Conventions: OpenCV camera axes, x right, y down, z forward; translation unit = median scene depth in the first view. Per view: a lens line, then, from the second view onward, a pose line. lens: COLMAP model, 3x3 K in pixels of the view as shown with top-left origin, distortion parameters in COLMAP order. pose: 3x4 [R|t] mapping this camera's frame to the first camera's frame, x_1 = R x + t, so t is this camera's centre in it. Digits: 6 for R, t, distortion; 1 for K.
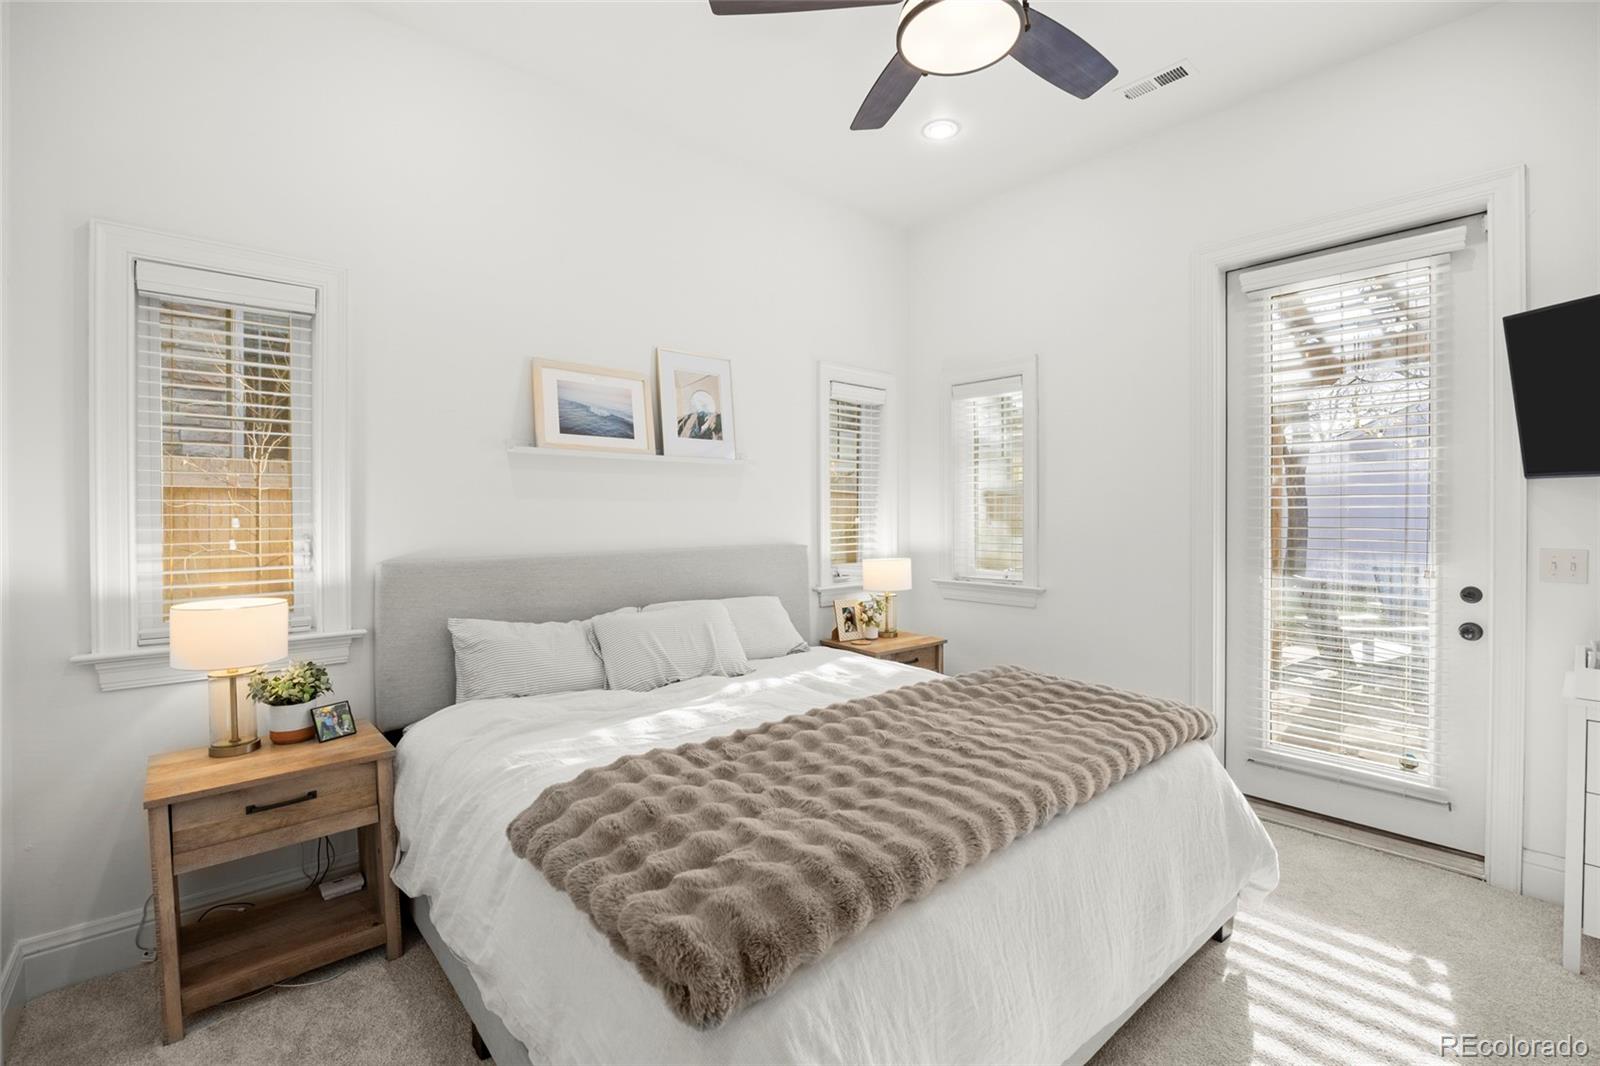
lens RADIAL K [[707.3, 0, 803.9], [0, 707.3, 521.2], [0, 0, 1]] dist [-0.022419, 0.002905]
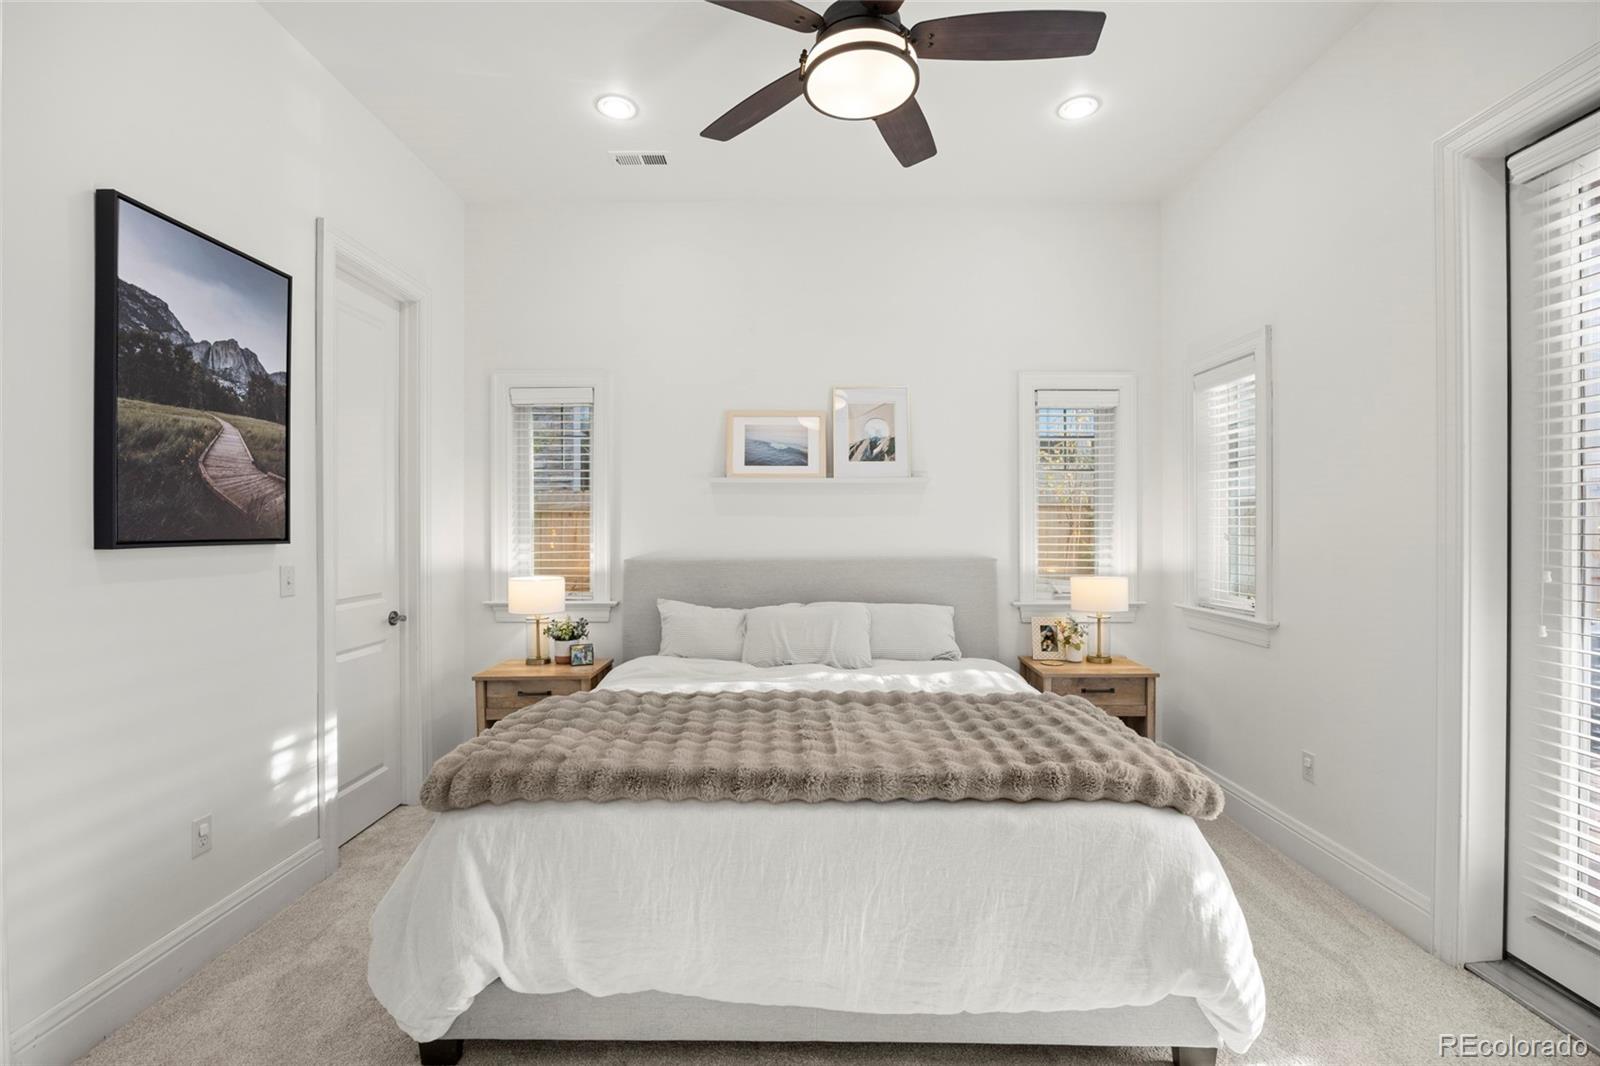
lens RADIAL K [[707.3, 0, 806.8], [0, 707.3, 533.5], [0, 0, 1]] dist [-0.022419, 0.002905]
pose [[0.741847, 0.005866, -0.670543, 0.576886], [-0.007151, 0.999974, 0.000836, -0.000537], [0.670531, 0.004175, 0.741870, 0.094747]]
